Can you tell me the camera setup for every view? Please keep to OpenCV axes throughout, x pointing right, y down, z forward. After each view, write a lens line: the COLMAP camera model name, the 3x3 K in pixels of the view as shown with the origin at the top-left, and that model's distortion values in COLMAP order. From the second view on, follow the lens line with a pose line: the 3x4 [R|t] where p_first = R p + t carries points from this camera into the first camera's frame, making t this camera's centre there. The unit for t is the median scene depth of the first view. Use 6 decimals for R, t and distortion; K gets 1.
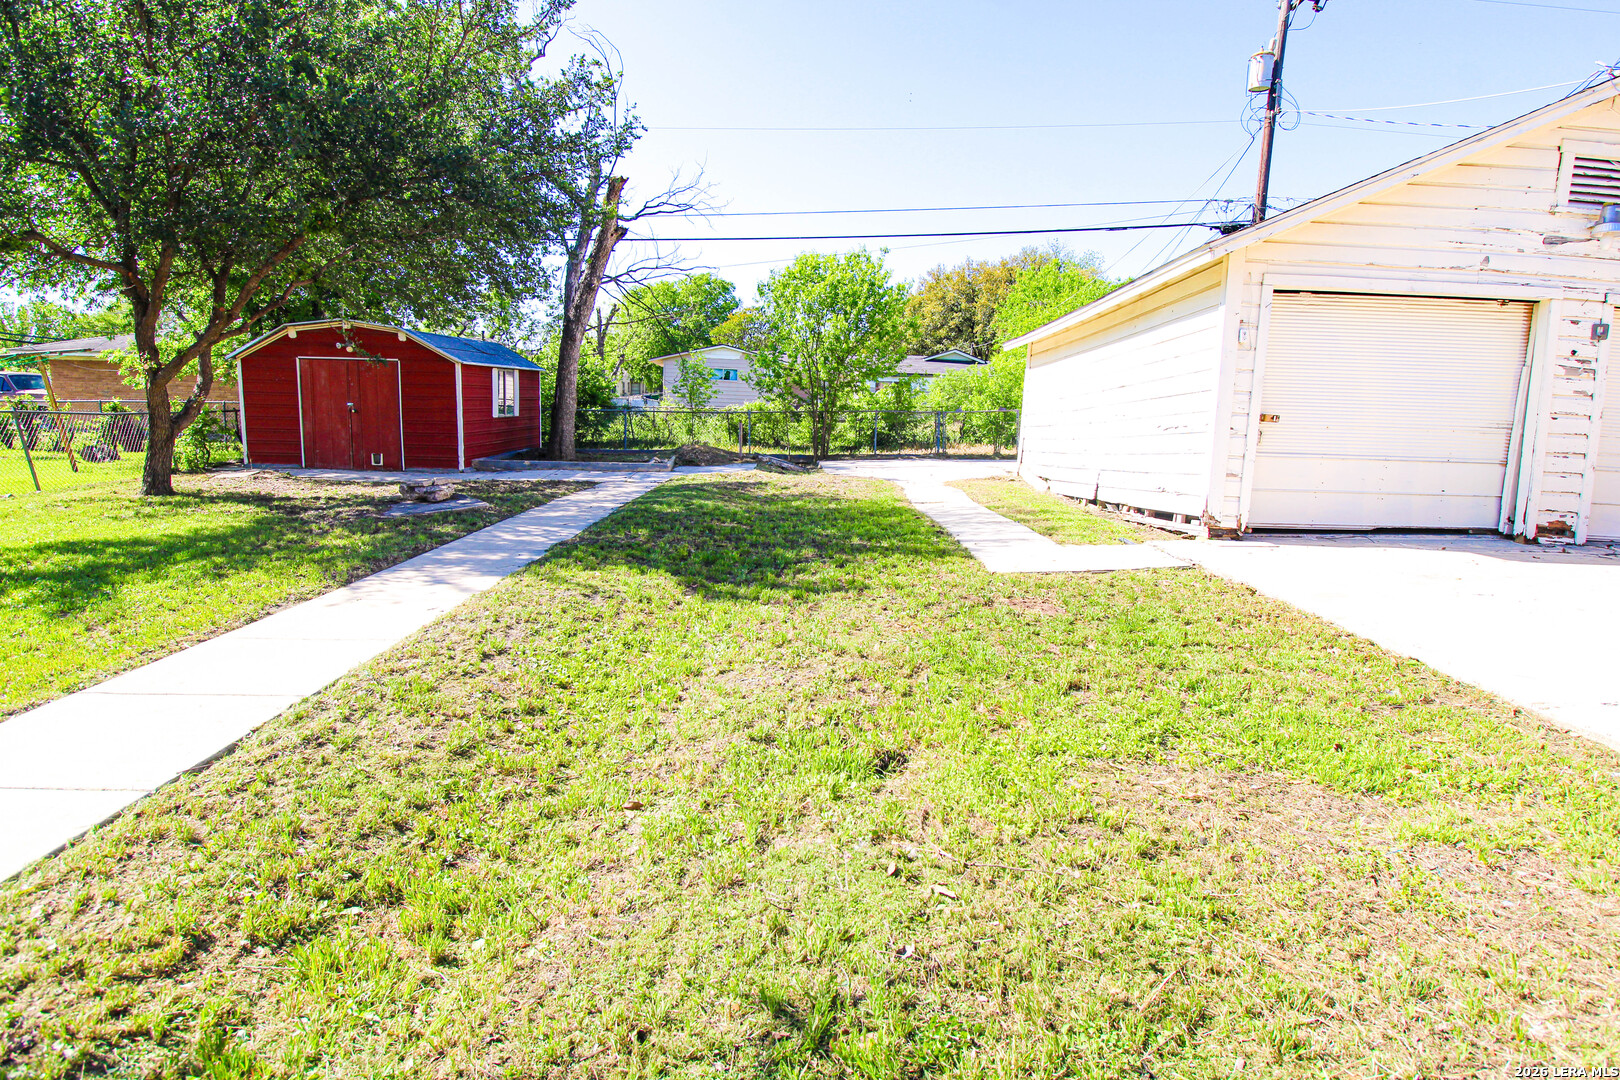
lens RADIAL K [[847.2, 0, 800.5], [0, 847.2, 534.9], [0, 0, 1]] dist [0.003775, -0.013442]
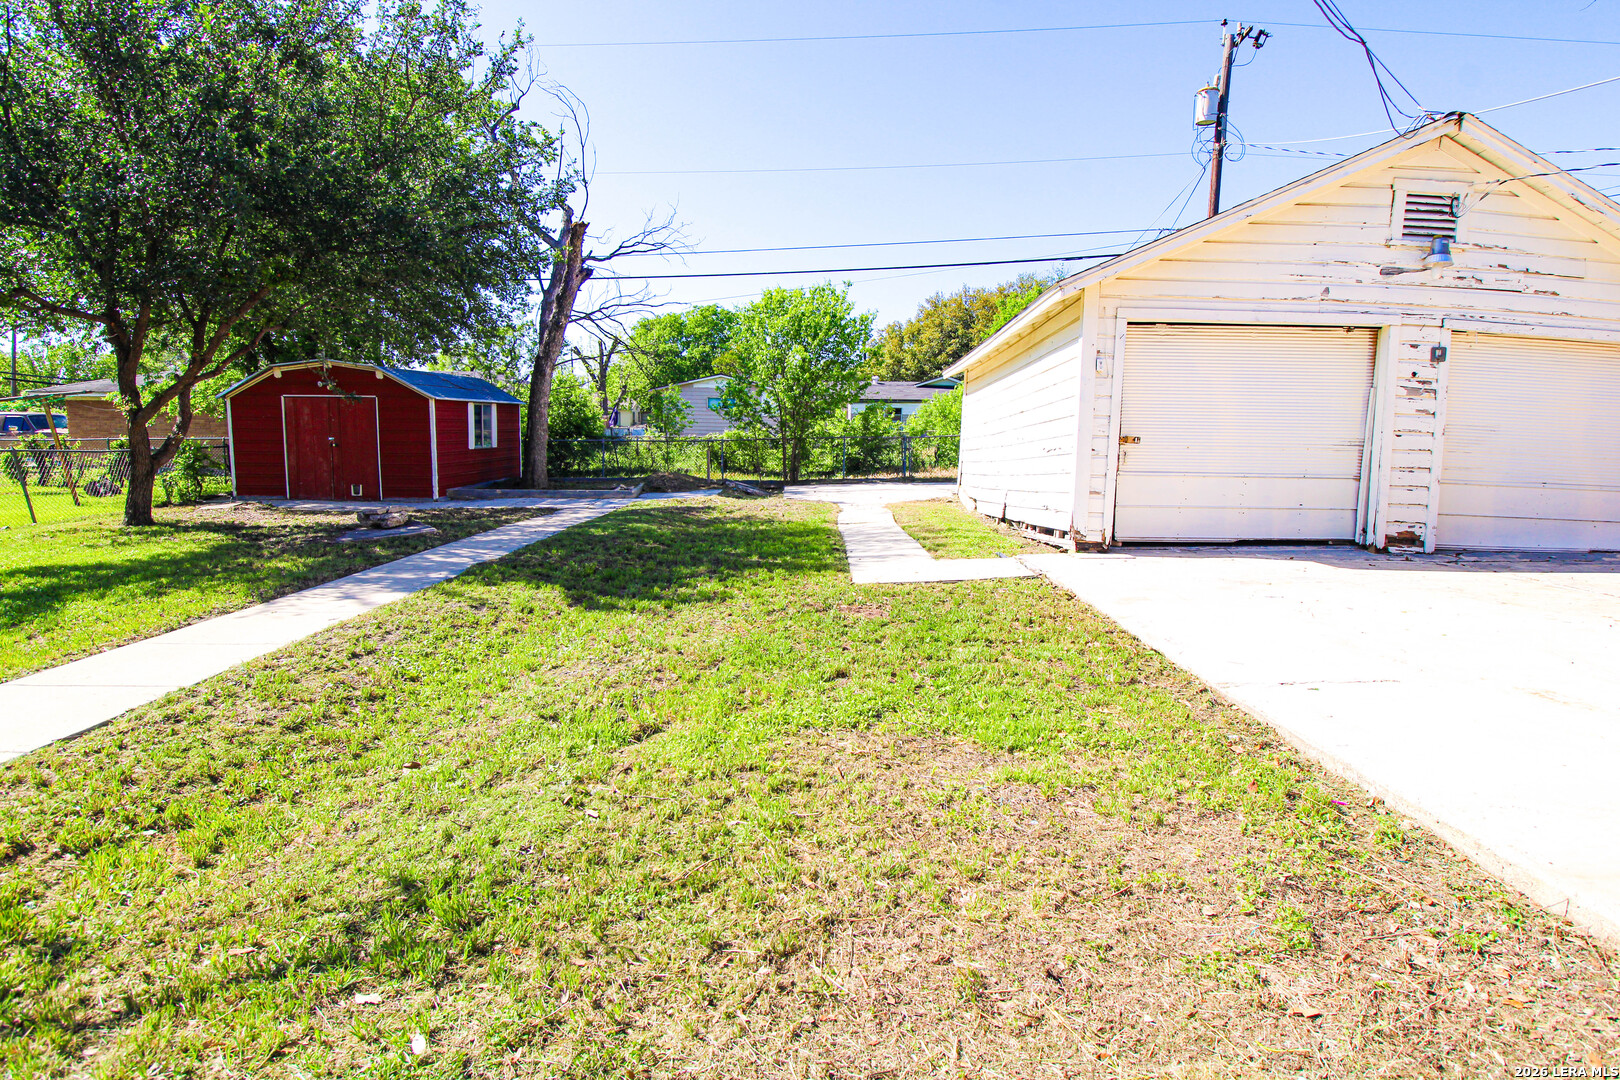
lens RADIAL K [[847.2, 0, 802.8], [0, 847.2, 537.1], [0, 0, 1]] dist [0.003775, -0.013442]
pose [[0.999700, -0.012649, -0.020970, 0.156294], [0.012048, 0.999520, -0.028542, 0.012217], [0.021321, 0.028281, 0.999373, -0.088033]]
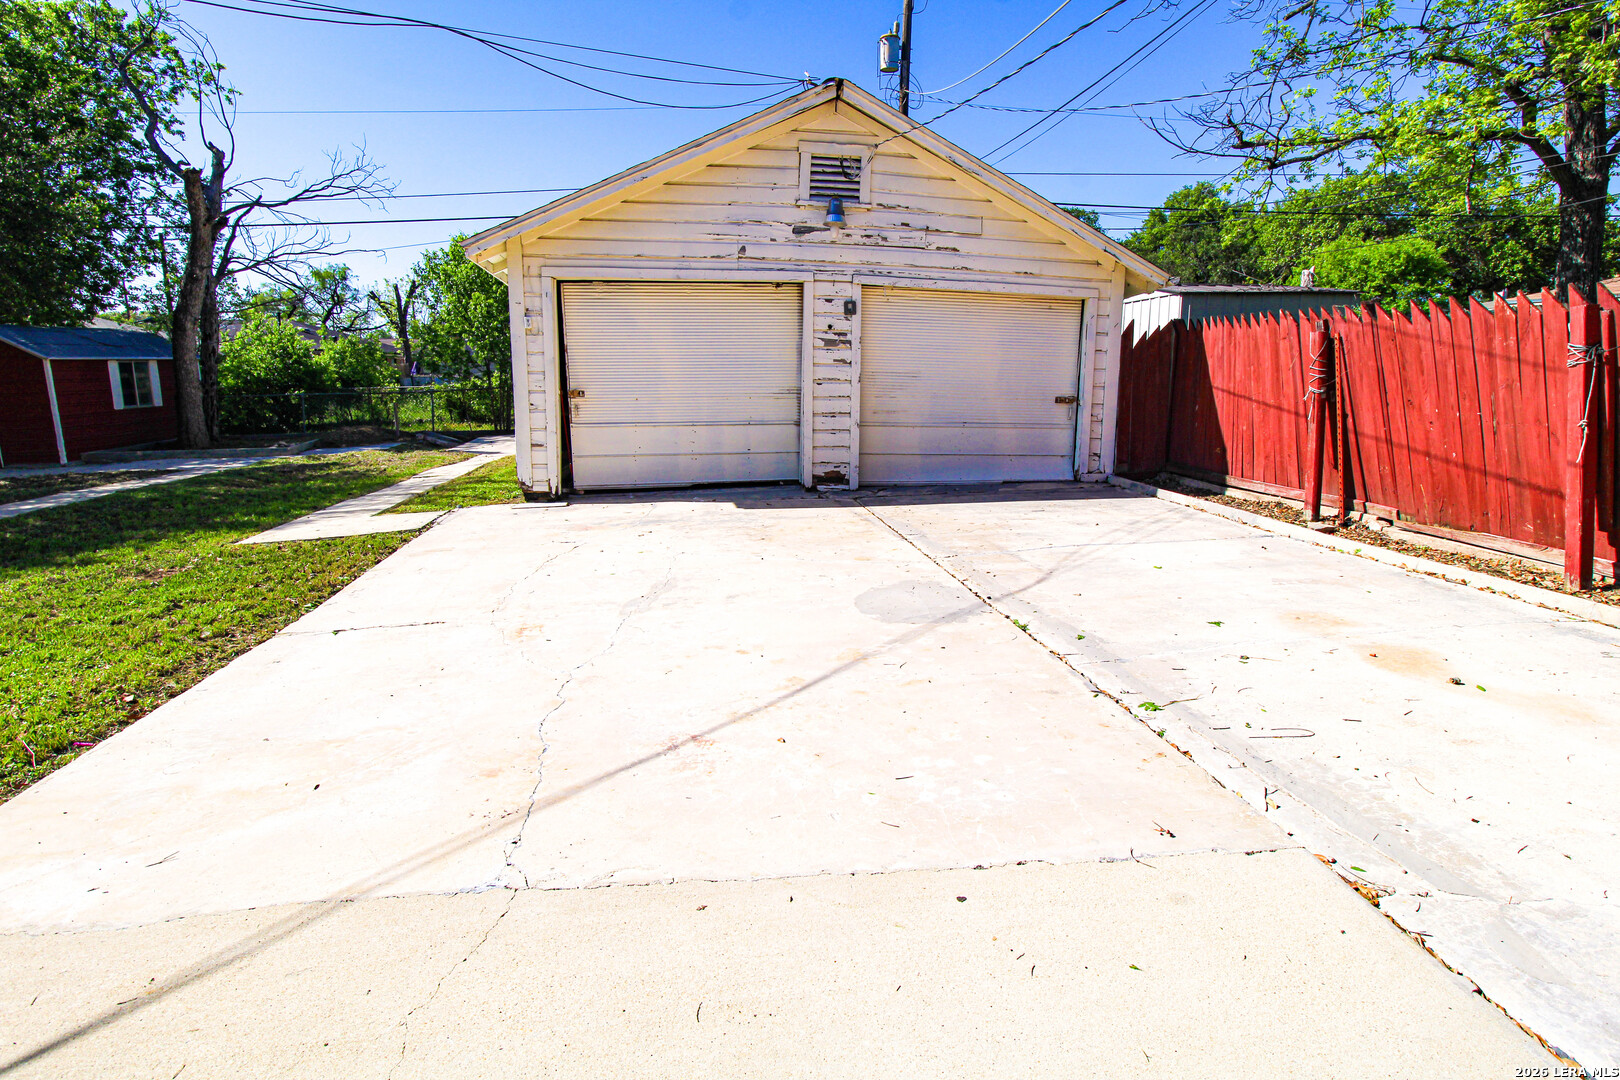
lens RADIAL K [[847.2, 0, 807.8], [0, 847.2, 523.9], [0, 0, 1]] dist [0.003775, -0.013442]
pose [[0.993395, -0.054725, 0.100855, 0.742523], [0.051873, 0.998182, 0.030680, 0.018996], [-0.102351, -0.025246, 0.994428, -0.171387]]
